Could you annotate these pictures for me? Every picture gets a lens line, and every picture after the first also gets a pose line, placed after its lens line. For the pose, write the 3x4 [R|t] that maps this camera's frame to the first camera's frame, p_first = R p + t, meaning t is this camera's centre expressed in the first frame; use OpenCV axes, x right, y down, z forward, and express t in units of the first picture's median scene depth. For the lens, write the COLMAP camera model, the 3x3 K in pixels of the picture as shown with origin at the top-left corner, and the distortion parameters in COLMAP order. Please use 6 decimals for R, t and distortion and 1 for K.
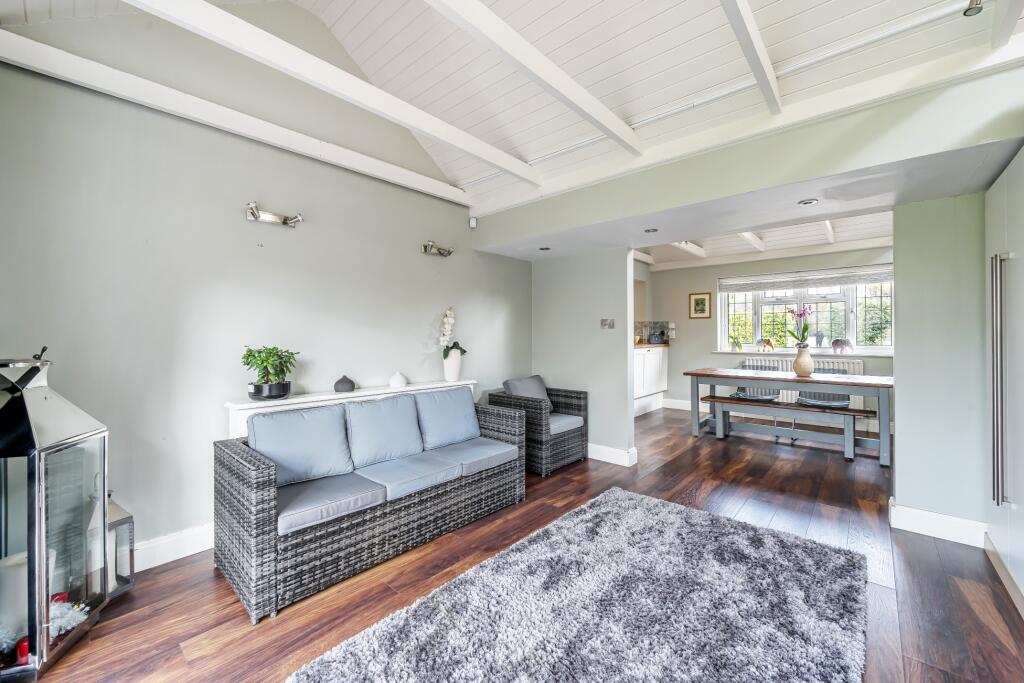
lens RADIAL K [[412.3, 0, 510.1], [0, 412.3, 338.4], [0, 0, 1]] dist [-0.001342, 0.000092]
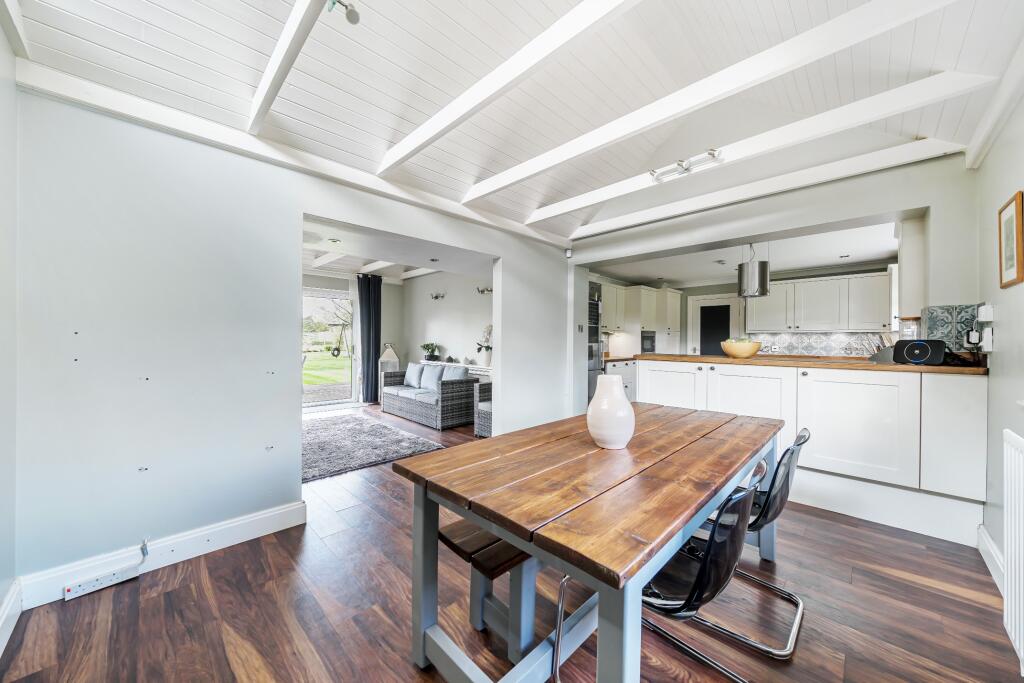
lens RADIAL K [[367.9, 0, 512.0], [0, 367.9, 341.5], [0, 0, 1]] dist [-0.001944, -0.000031]
pose [[-0.062795, 0.004815, -0.998015, 0.872531], [-0.014982, 0.999871, 0.005767, -0.005552], [0.997914, 0.015315, -0.062715, 0.772641]]
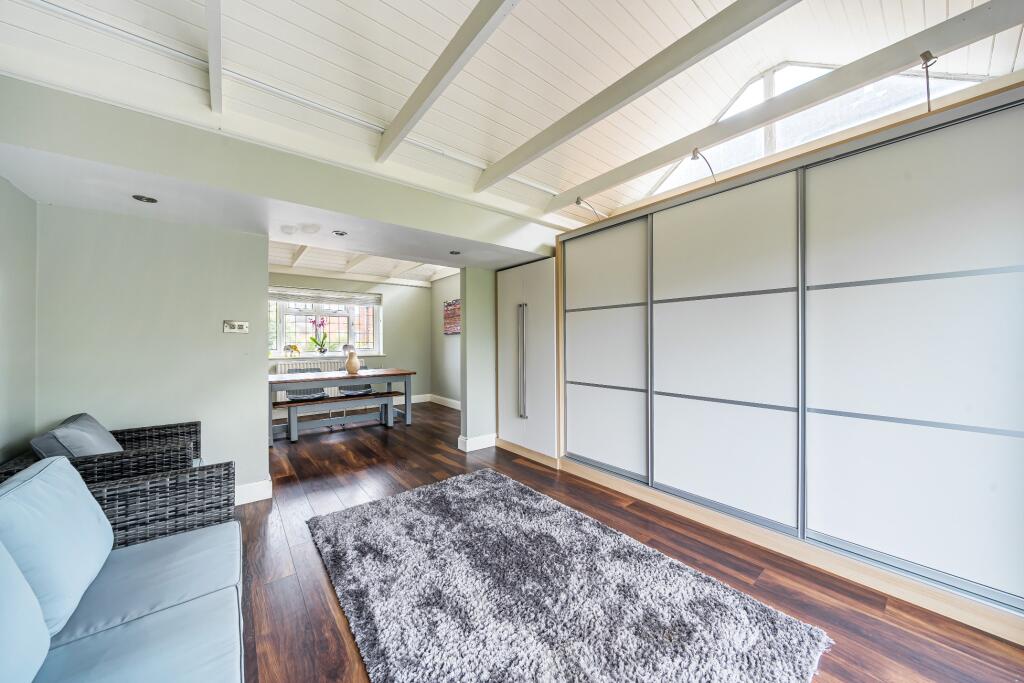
lens RADIAL K [[350.7, 0, 512.0], [0, 350.7, 341.5], [0, 0, 1]] dist [-0.002372, -0.000221]
pose [[0.164410, -0.001171, 0.986391, -0.237428], [0.010807, 0.999941, -0.000614, -0.001429], [-0.986333, 0.010761, 0.164413, 0.274492]]
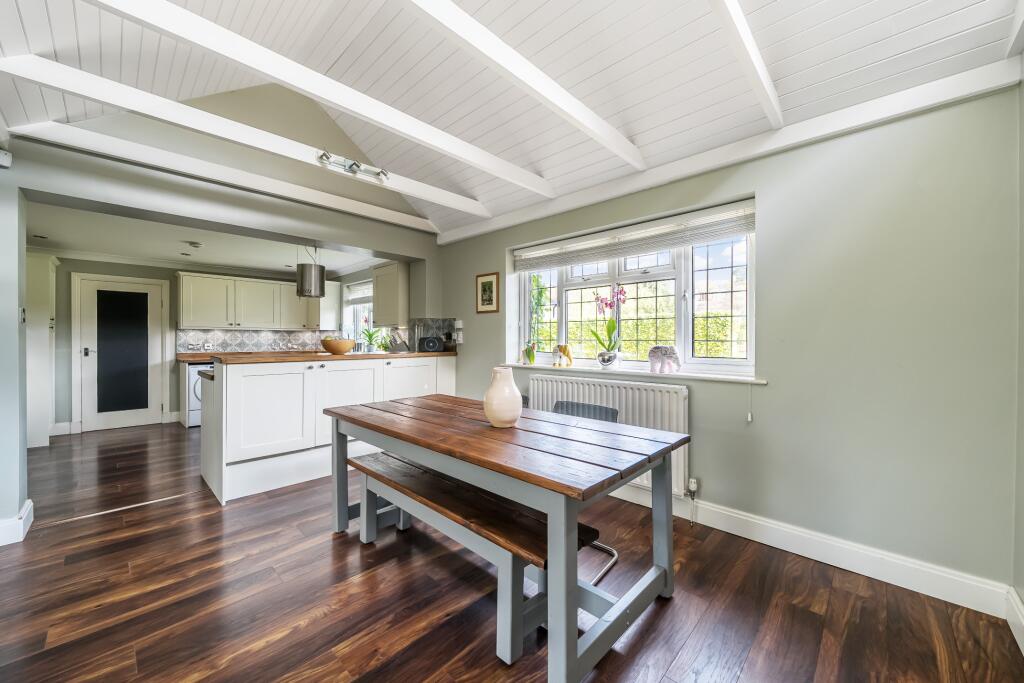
lens RADIAL K [[384.6, 0, 505.0], [0, 384.6, 341.7], [0, 0, 1]] dist [0.002066, 0.000132]
pose [[0.998368, 0.001360, -0.057089, 0.612385], [-0.001408, 0.999999, -0.000801, -0.003301], [0.057088, 0.000880, 0.998369, 0.470558]]
